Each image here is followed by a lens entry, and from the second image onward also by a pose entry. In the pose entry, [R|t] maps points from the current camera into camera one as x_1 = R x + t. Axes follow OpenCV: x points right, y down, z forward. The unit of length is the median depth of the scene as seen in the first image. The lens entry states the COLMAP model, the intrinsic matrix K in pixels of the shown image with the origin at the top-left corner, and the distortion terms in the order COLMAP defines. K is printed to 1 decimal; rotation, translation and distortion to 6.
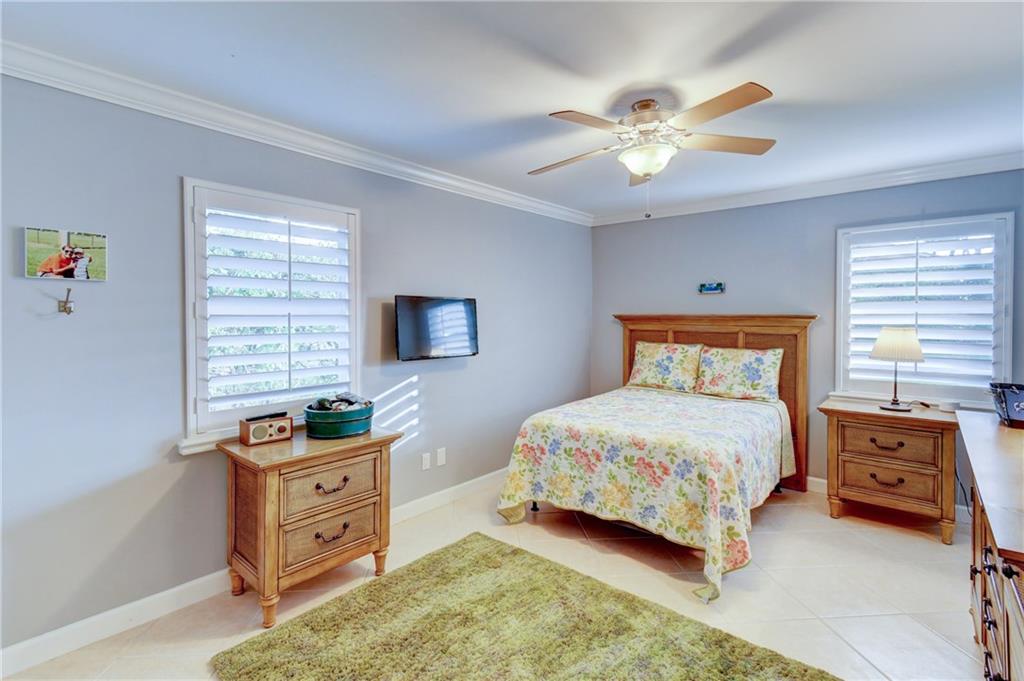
lens RADIAL K [[474.1, 0, 511.1], [0, 474.1, 312.2], [0, 0, 1]] dist [0.000693, -0.000017]
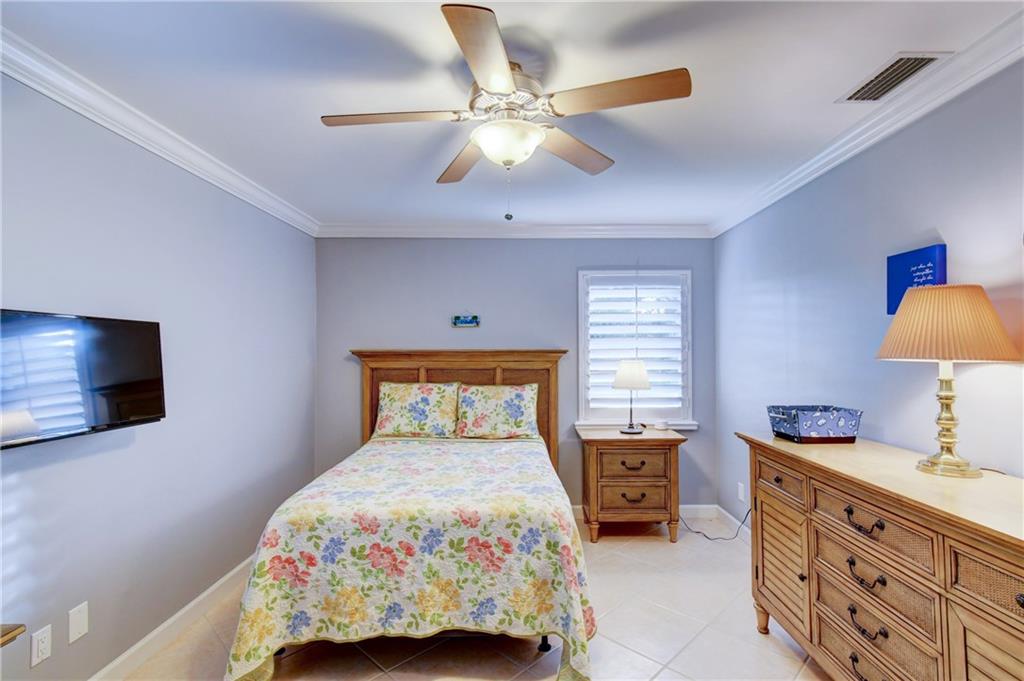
lens RADIAL K [[473.7, 0, 518.3], [0, 473.7, 340.8], [0, 0, 1]] dist [0.001295, 0.000033]
pose [[0.753987, 0.011675, 0.656785, -0.143348], [-0.000432, 0.999851, -0.017278, 0.004759], [-0.656889, 0.012743, 0.753880, 0.317350]]
